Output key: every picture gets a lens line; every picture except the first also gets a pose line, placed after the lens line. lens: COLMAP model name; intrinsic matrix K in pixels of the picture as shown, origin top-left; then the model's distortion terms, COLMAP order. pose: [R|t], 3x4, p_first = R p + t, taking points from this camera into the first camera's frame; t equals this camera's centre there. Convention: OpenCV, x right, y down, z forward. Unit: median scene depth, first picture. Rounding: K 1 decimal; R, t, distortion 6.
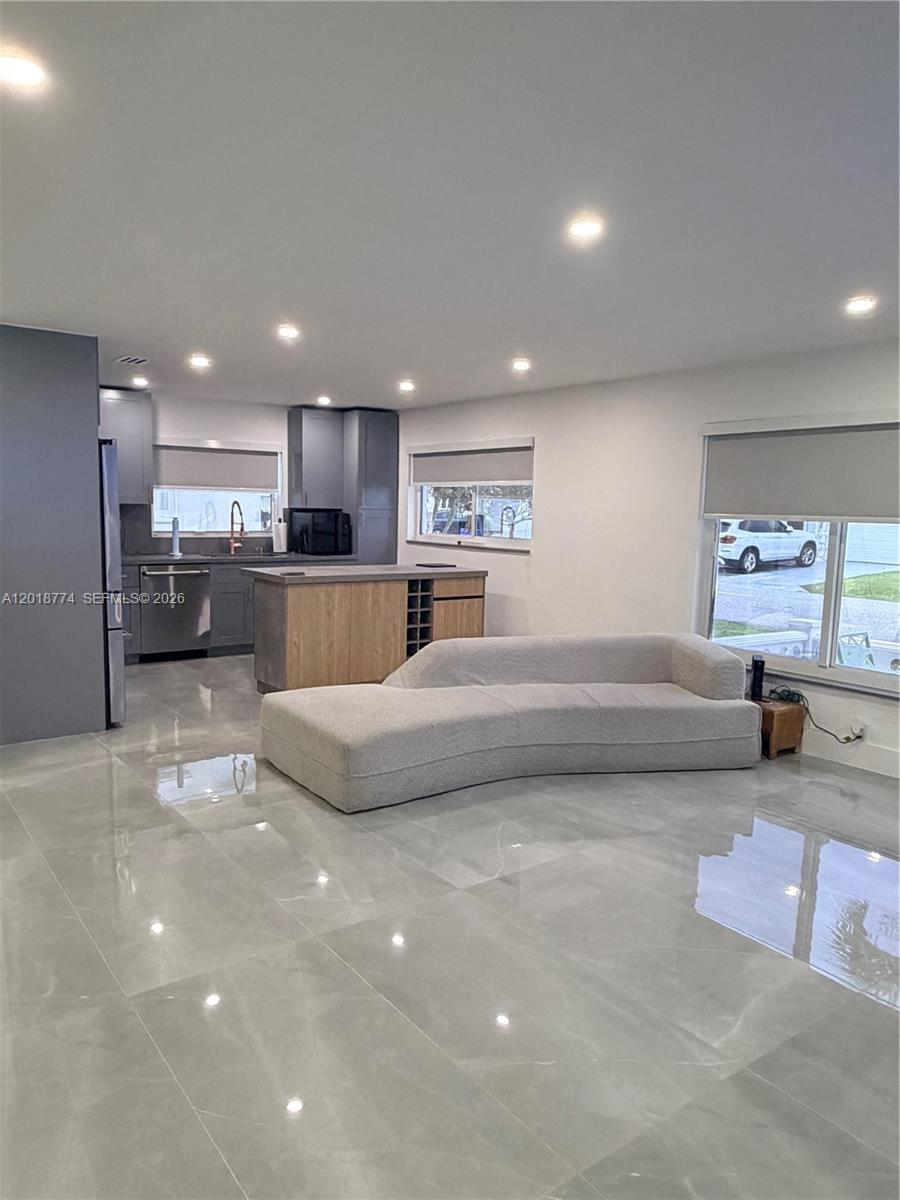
lens RADIAL K [[832.9, 0, 448.5], [0, 832.9, 598.1], [0, 0, 1]] dist [0.008033, 0.026894]
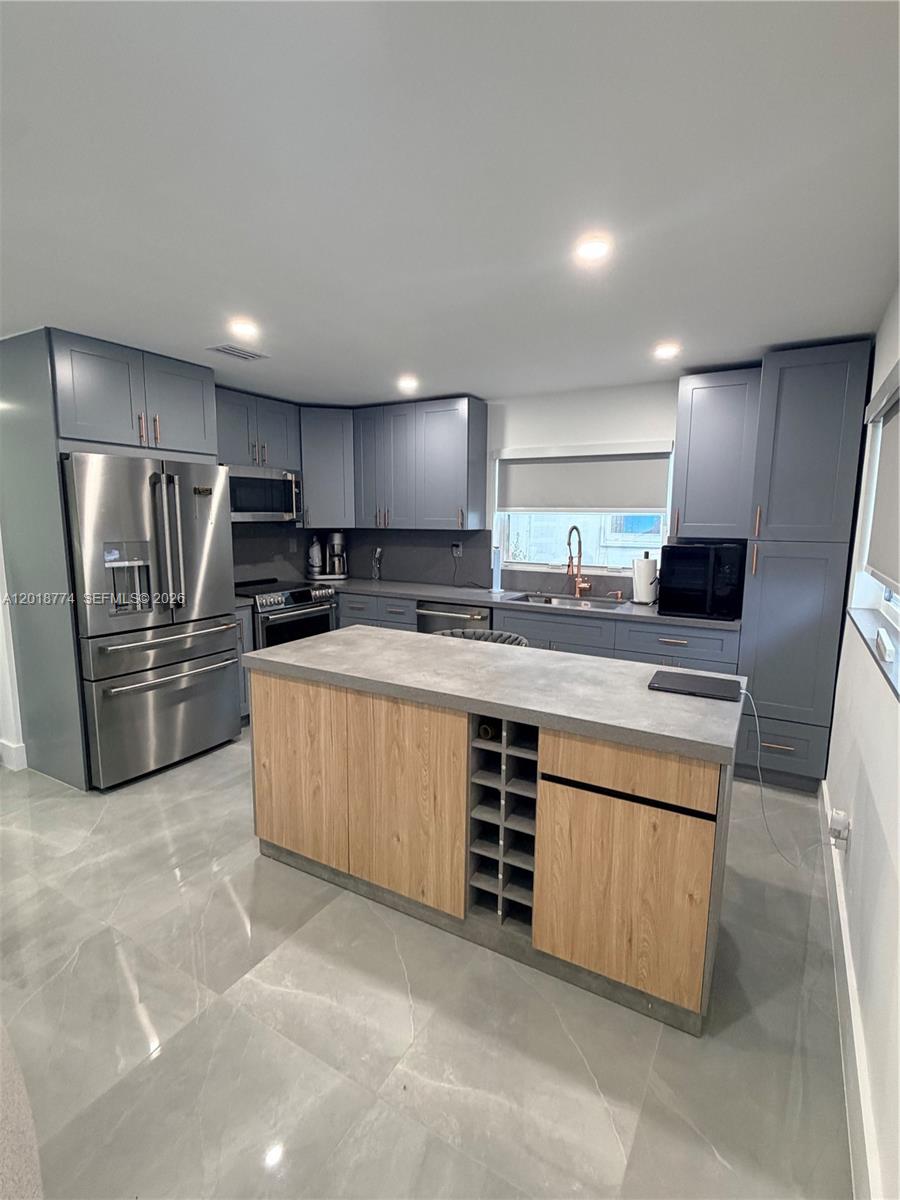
lens RADIAL K [[575.4, 0, 451.5], [0, 575.4, 600.2], [0, 0, 1]] dist [-0.000616, 0.001019]
pose [[0.387306, 0.115432, -0.914697, 0.230890], [-0.100812, 0.991484, 0.082436, -0.111098], [0.916423, 0.060284, 0.395644, 0.948063]]
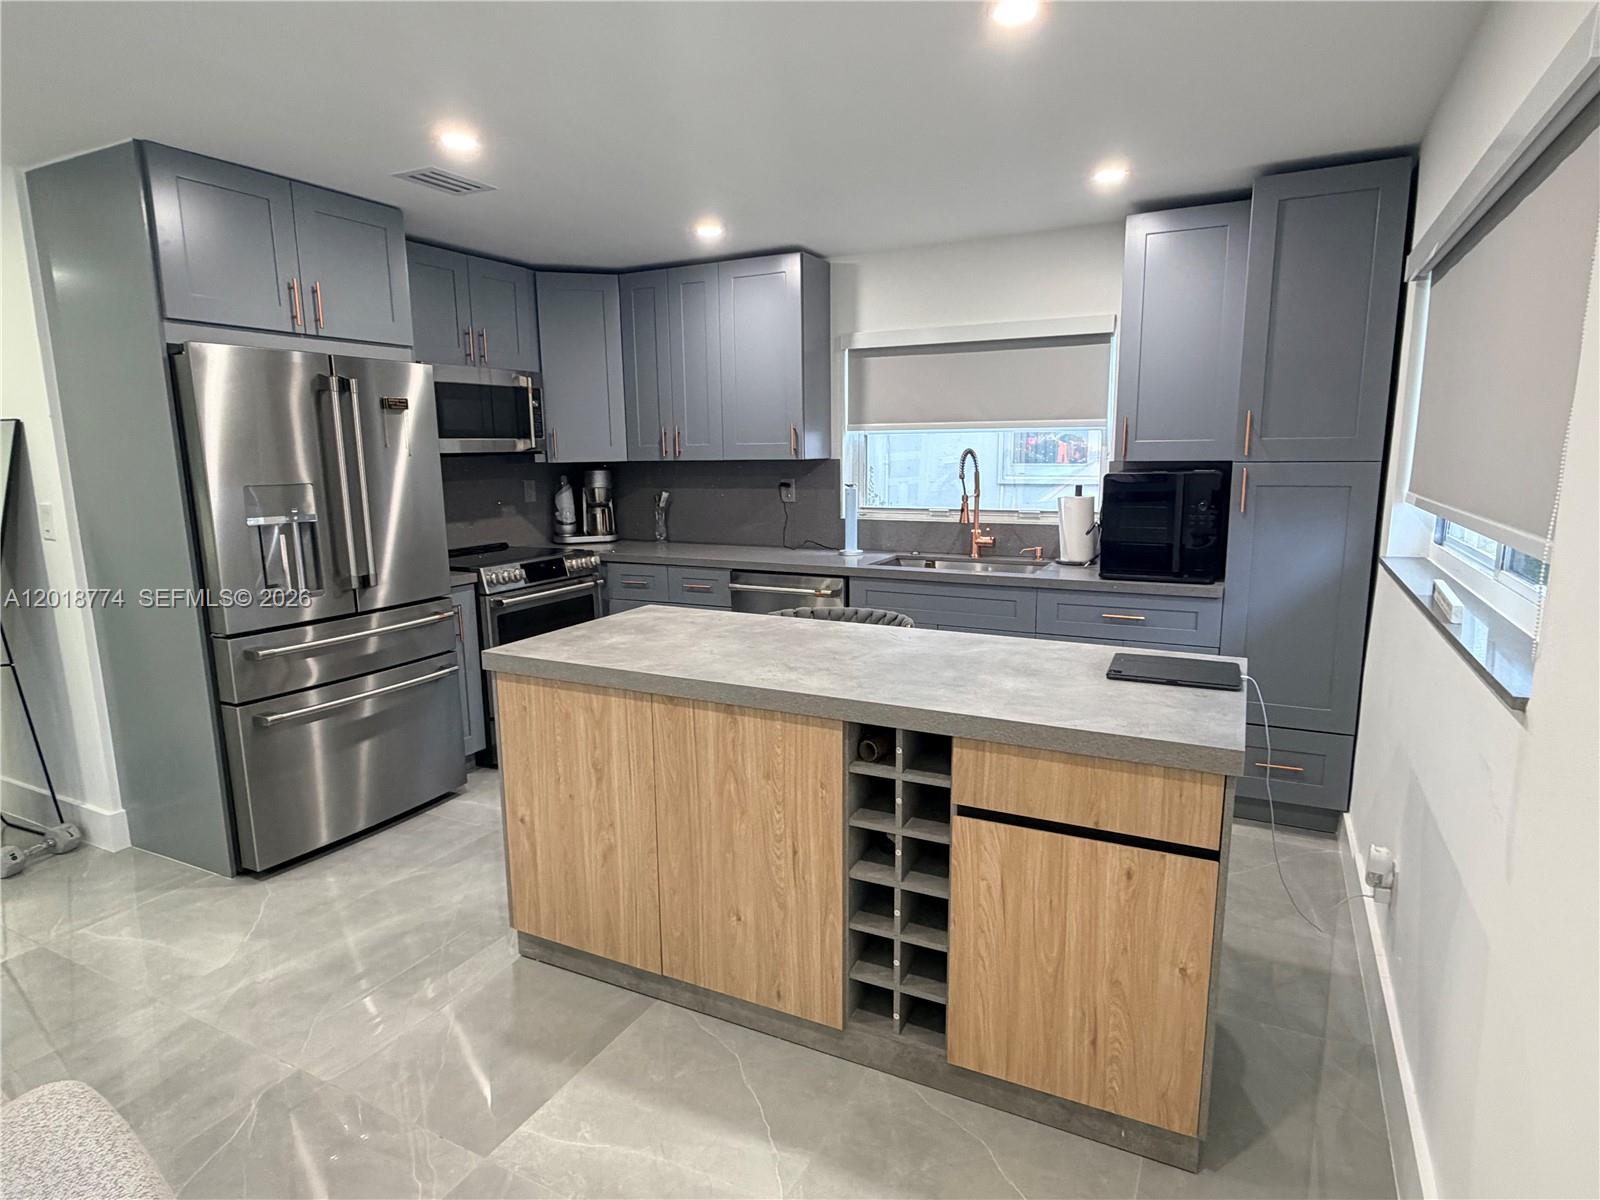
lens RADIAL K [[889.7, 0, 803.6], [0, 889.7, 607.9], [0, 0, 1]] dist [0.001220, -0.001230]
pose [[0.436505, 0.132493, -0.889893, 0.229987], [-0.077327, 0.990962, 0.109610, -0.100317], [0.896373, 0.020968, 0.442805, 0.926687]]
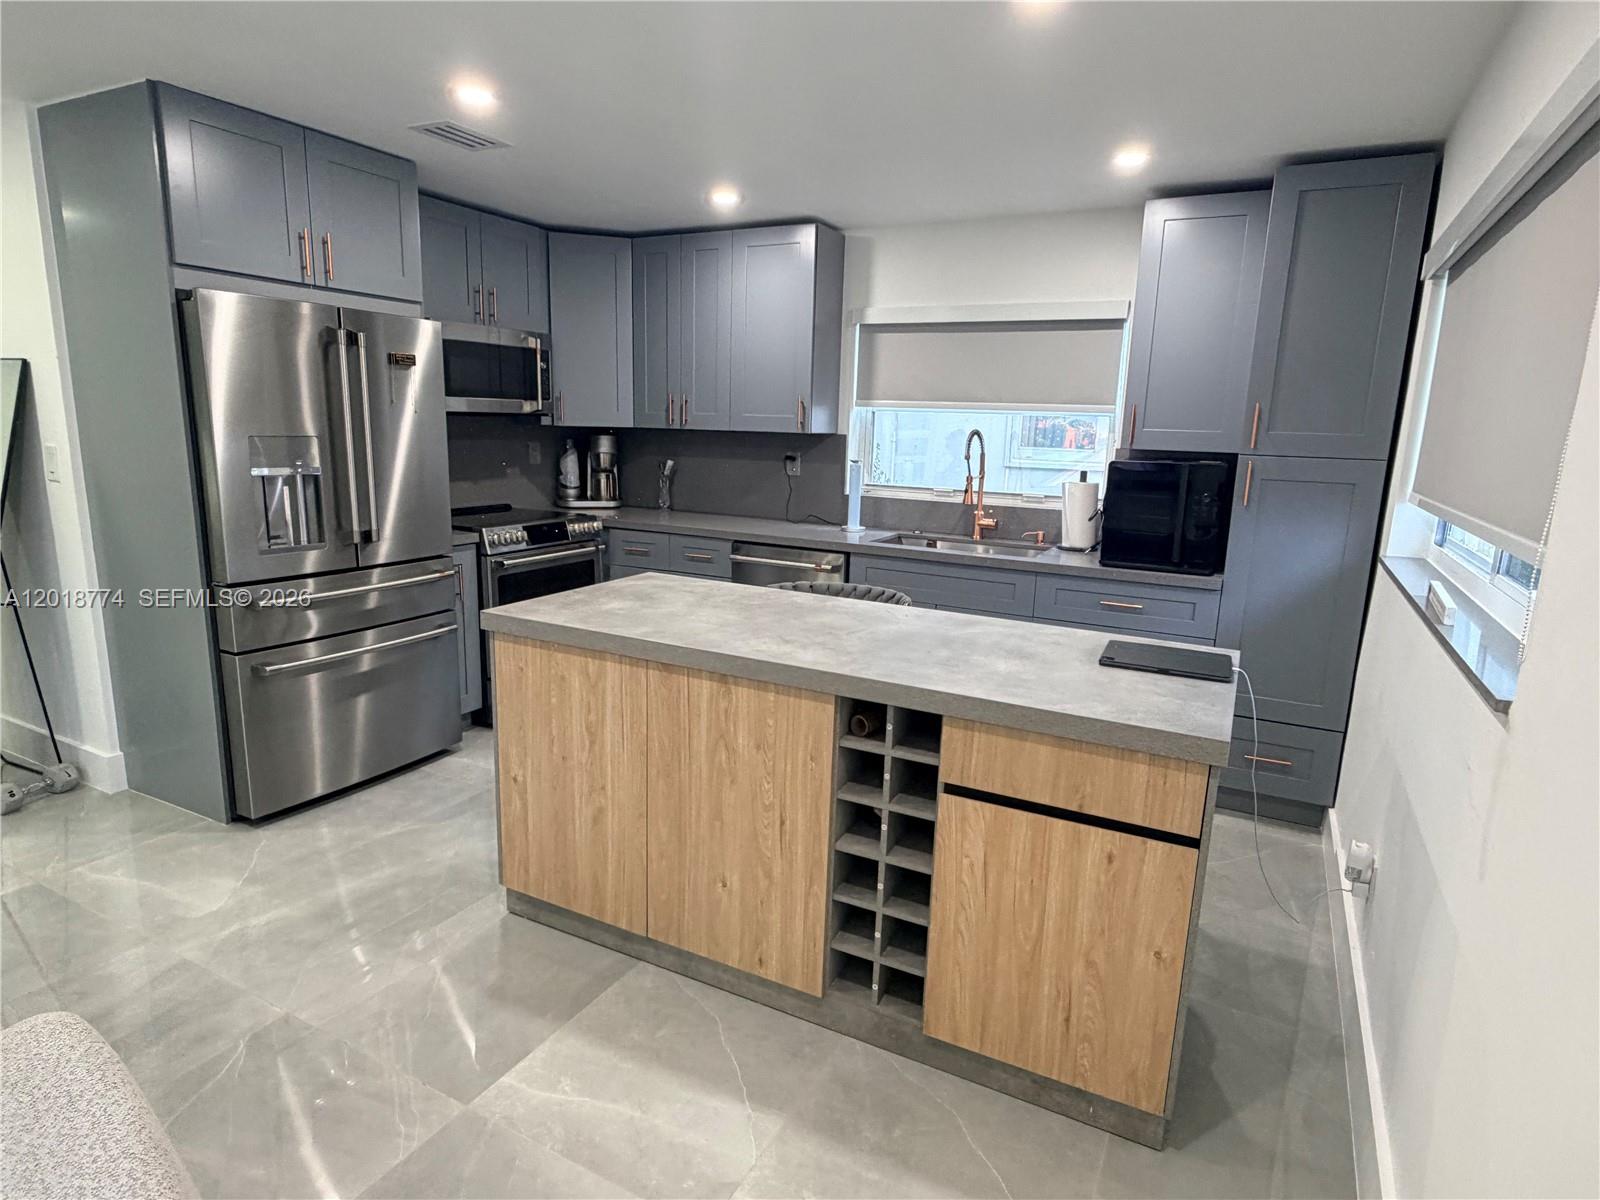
lens RADIAL K [[889.7, 0, 803.7], [0, 889.7, 605.9], [0, 0, 1]] dist [0.001220, -0.001230]
pose [[0.428614, 0.174738, -0.886429, 0.232373], [-0.120036, 0.983435, 0.135820, -0.100369], [0.895478, 0.048189, 0.442489, 0.927271]]
